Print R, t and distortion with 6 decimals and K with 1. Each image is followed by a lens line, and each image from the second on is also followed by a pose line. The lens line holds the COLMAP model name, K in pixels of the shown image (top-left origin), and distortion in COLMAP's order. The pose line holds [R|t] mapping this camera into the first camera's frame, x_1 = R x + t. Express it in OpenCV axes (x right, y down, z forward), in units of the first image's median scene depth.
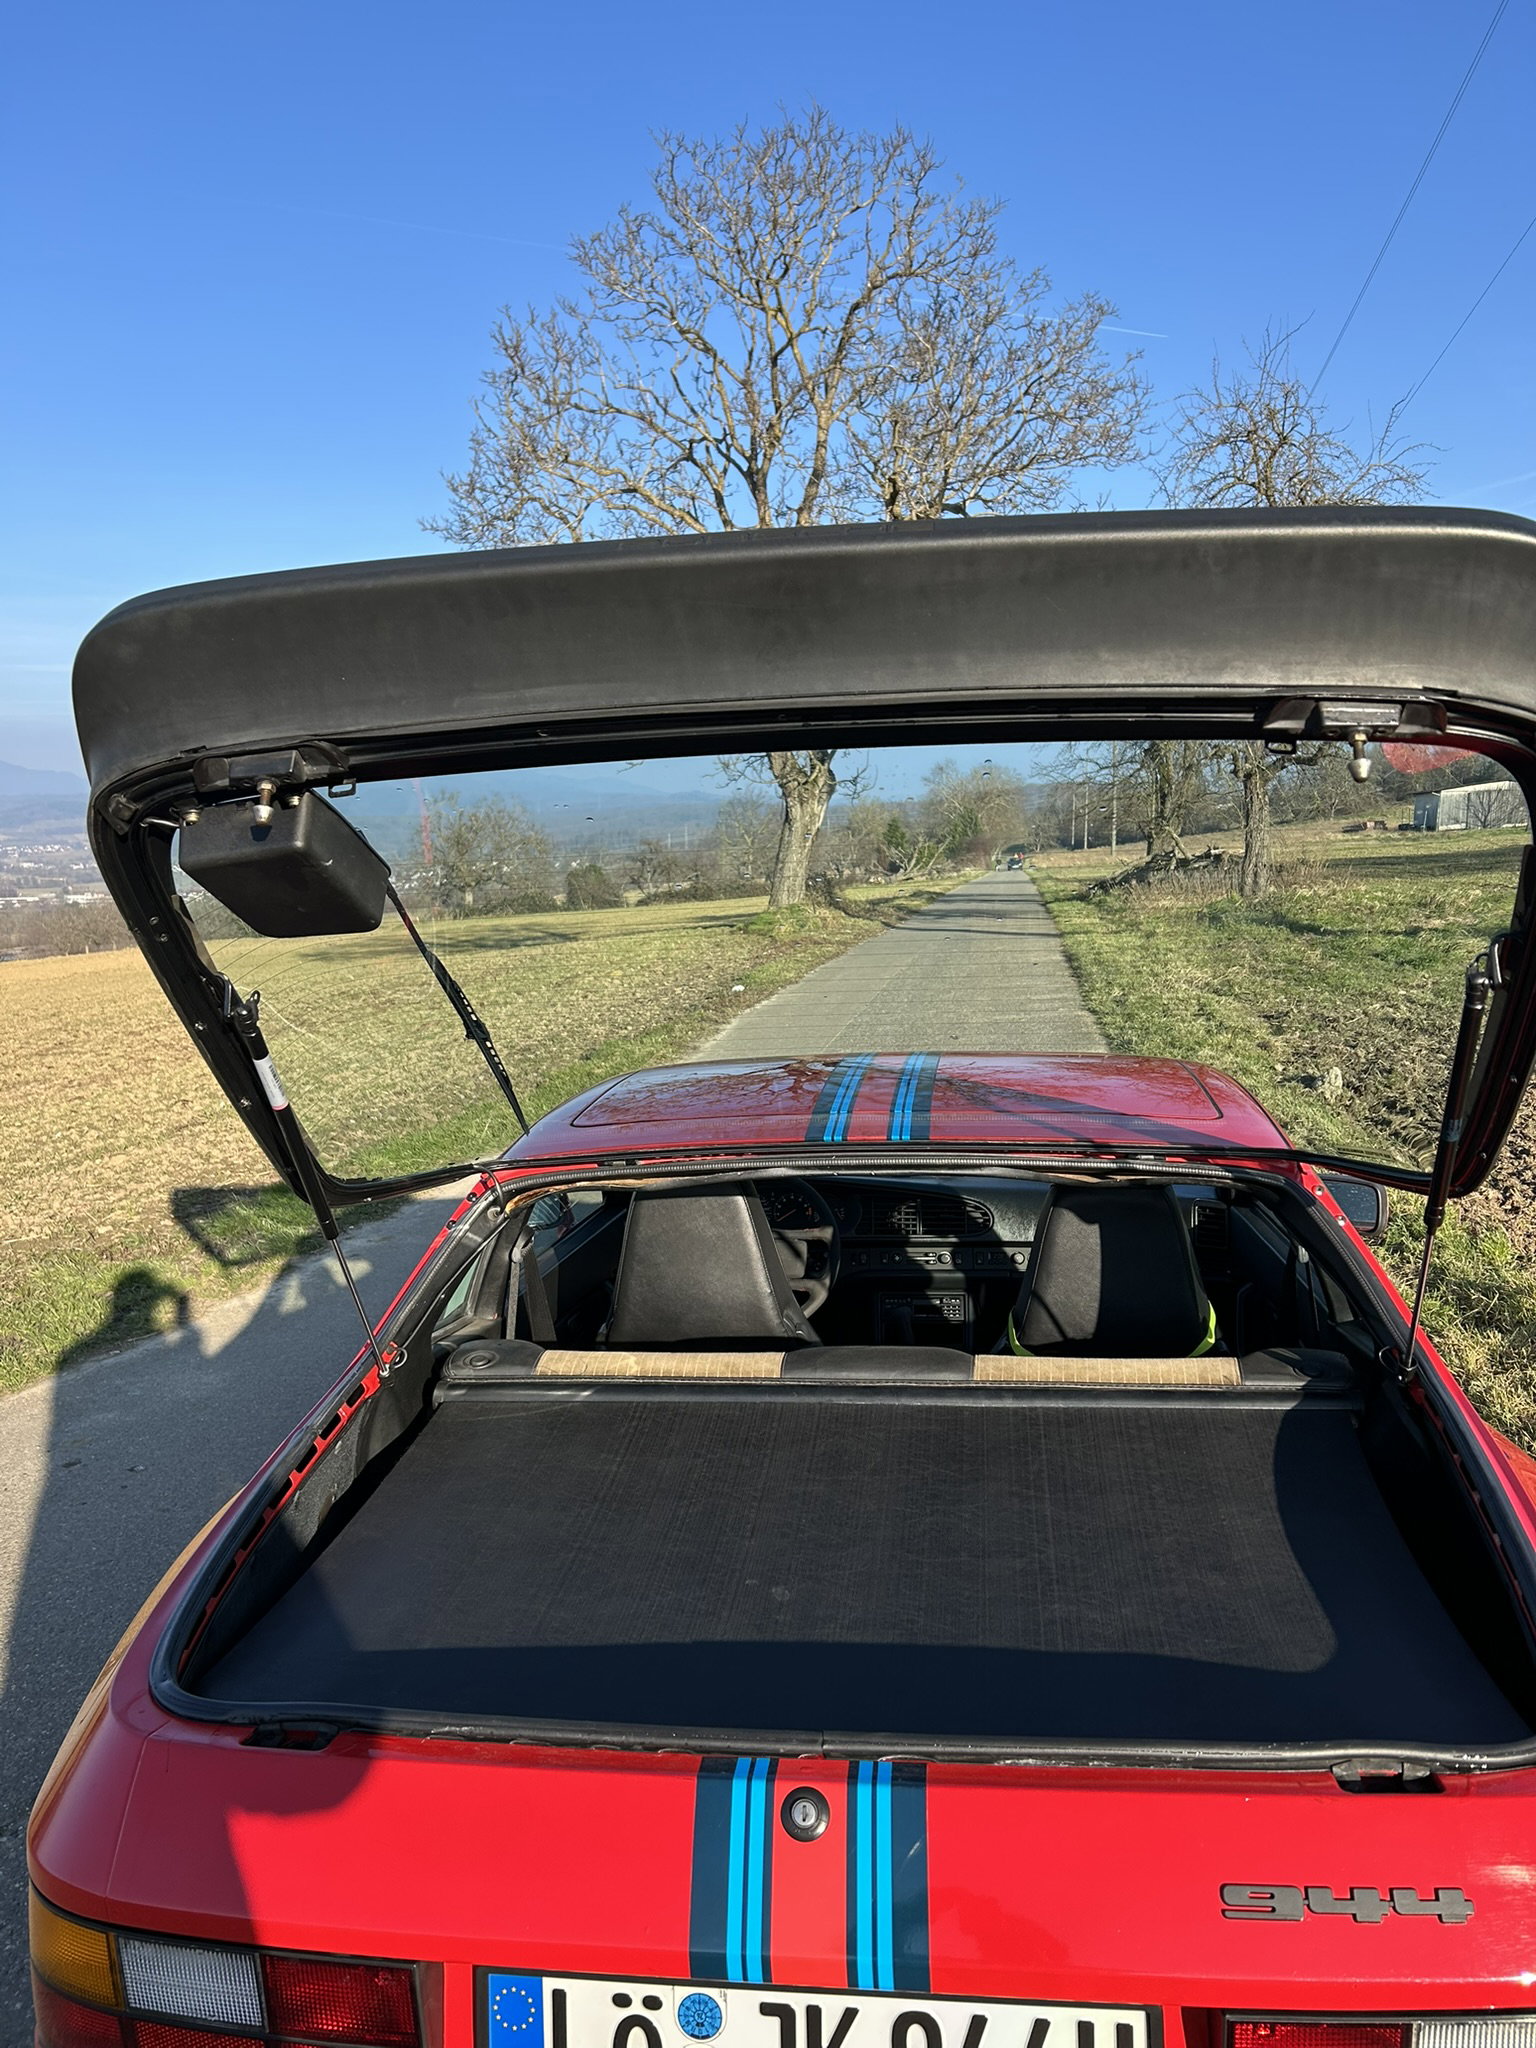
lens RADIAL K [[1538.1, 0, 763.9], [0, 1538.1, 1027.6], [0, 0, 1]] dist [0.037429, -0.045404]
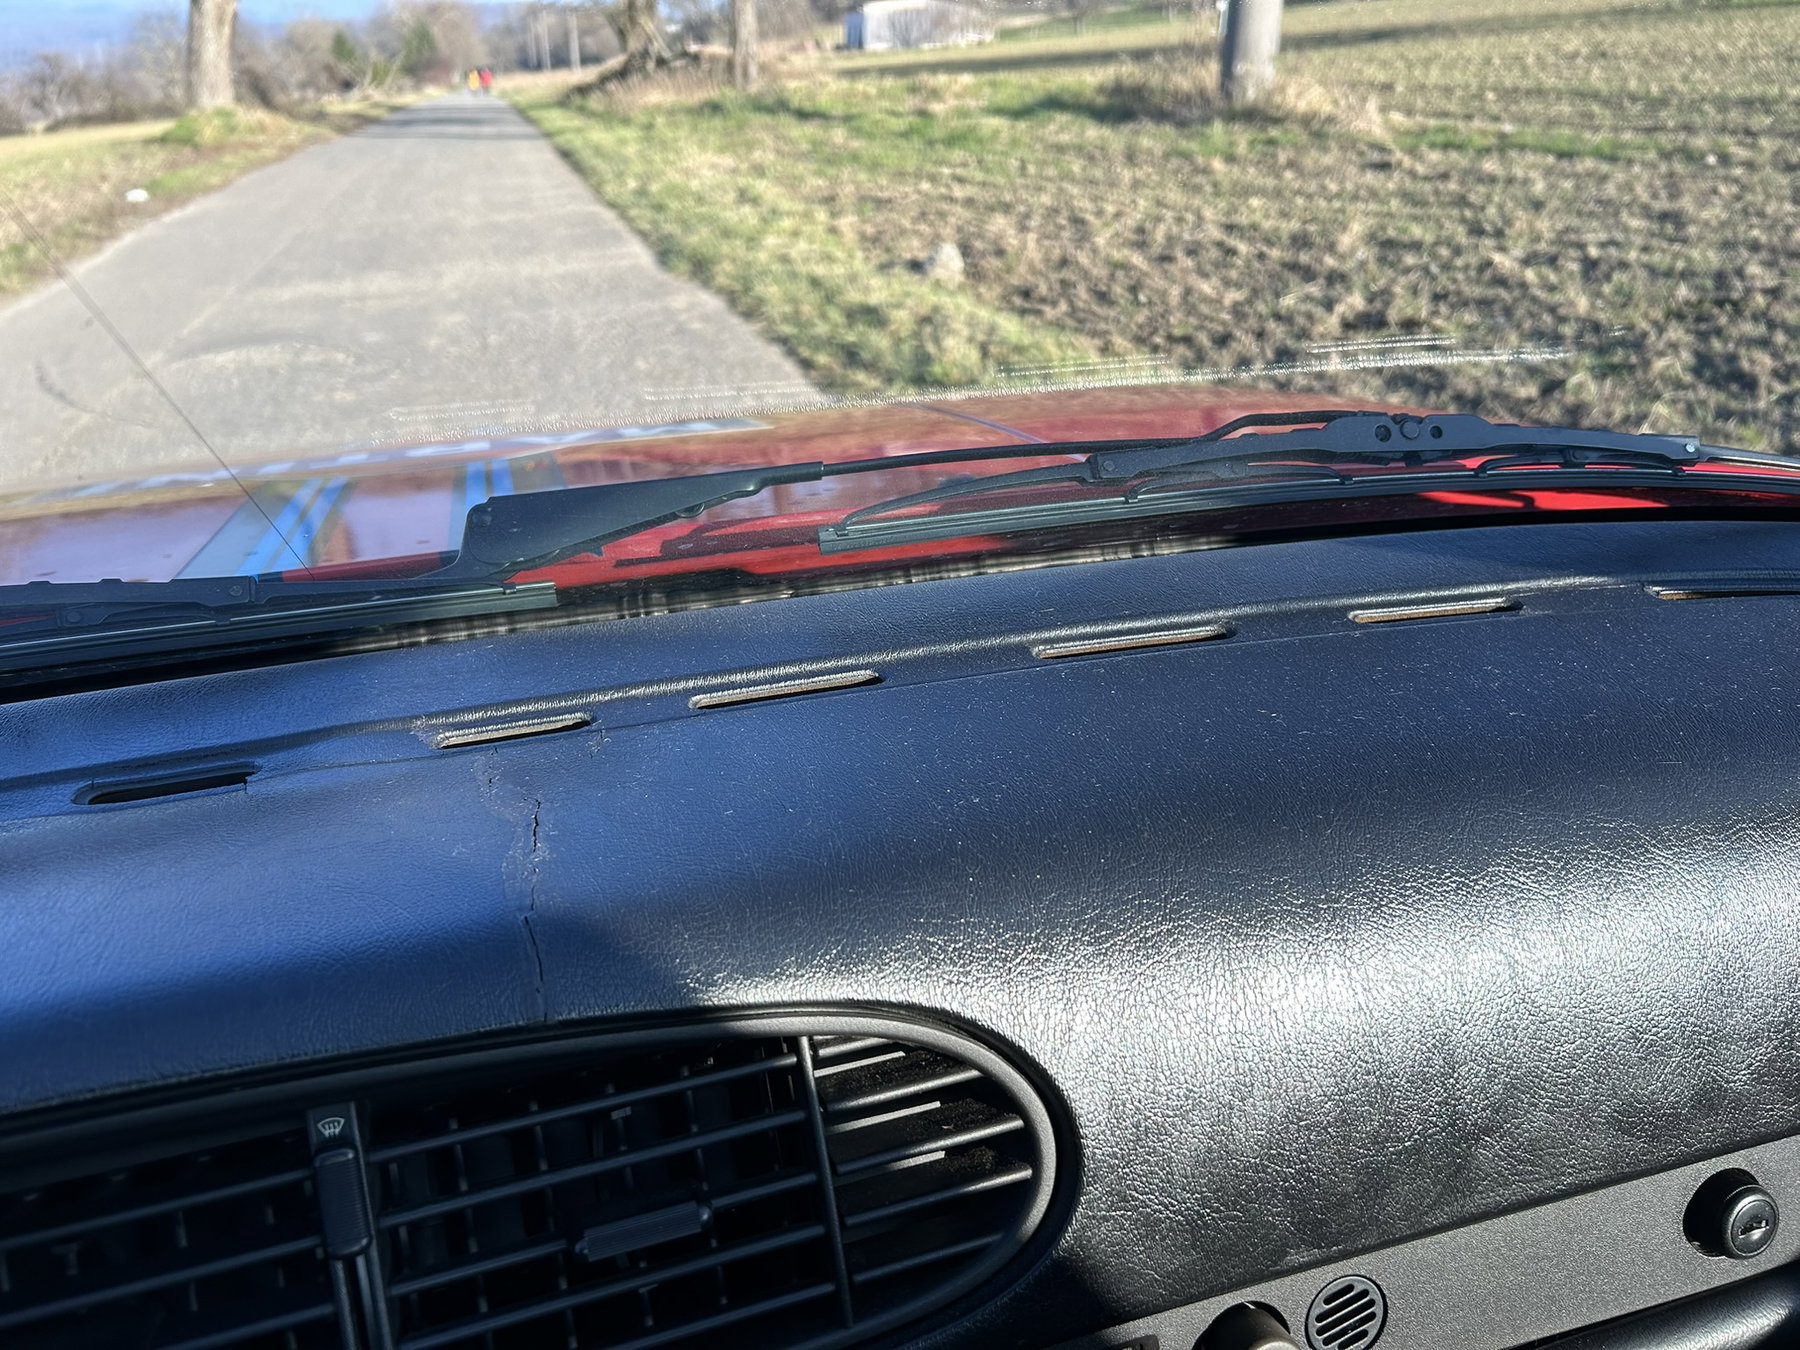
lens RADIAL K [[1351.8, 0, 893.6], [0, 1351.8, 664.6], [0, 0, 1]] dist [0.037429, -0.045404]
pose [[0.906512, -0.167655, 0.387462, 0.015940], [0.049197, 0.953465, 0.297464, 0.009036], [-0.419303, -0.250593, 0.872576, 0.140852]]
